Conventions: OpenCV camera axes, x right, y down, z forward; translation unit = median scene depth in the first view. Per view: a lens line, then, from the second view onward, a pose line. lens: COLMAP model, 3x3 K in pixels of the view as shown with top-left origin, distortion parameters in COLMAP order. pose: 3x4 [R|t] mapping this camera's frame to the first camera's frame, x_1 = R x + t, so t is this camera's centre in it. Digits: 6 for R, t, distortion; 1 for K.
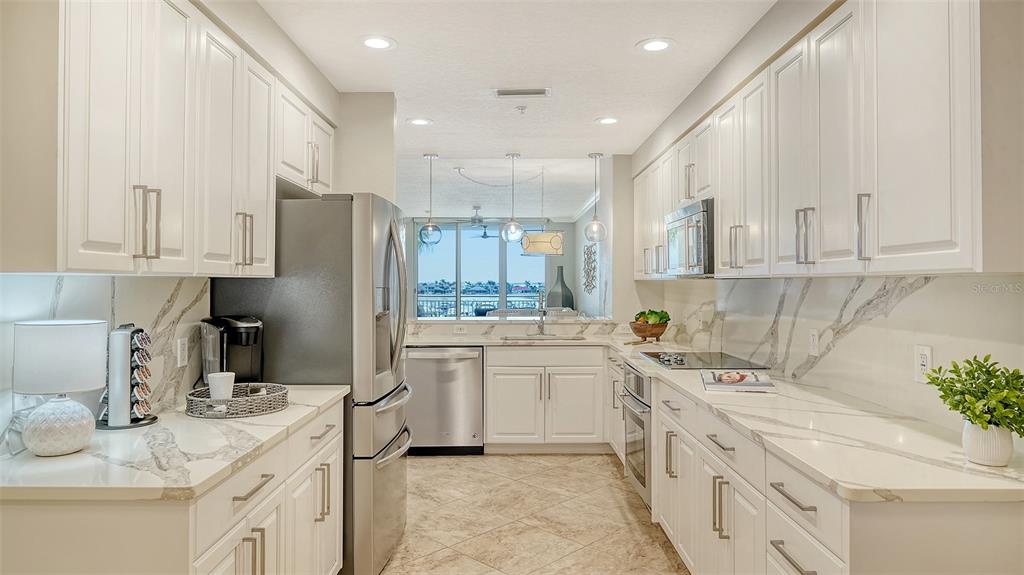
lens RADIAL K [[615.4, 0, 511.0], [0, 615.4, 284.4], [0, 0, 1]] dist [-0.007518, -0.001716]
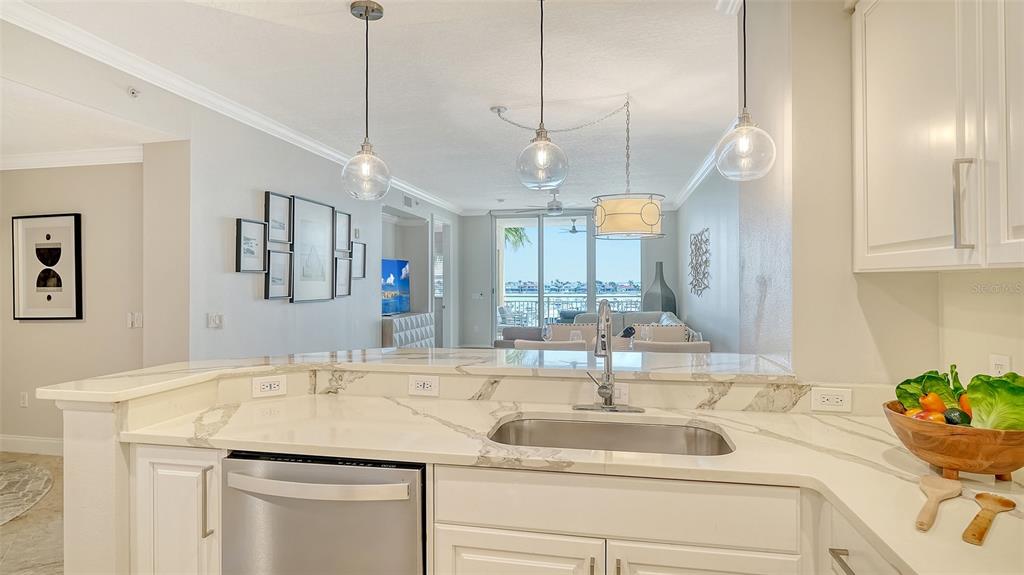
lens RADIAL K [[525.2, 0, 515.3], [0, 525.2, 280.3], [0, 0, 1]] dist [-0.002441, 0.000707]
pose [[0.982012, -0.004250, -0.188773, 0.027429], [0.003035, 0.999973, -0.006725, -0.000429], [0.188797, 0.006031, 0.981998, 0.321837]]
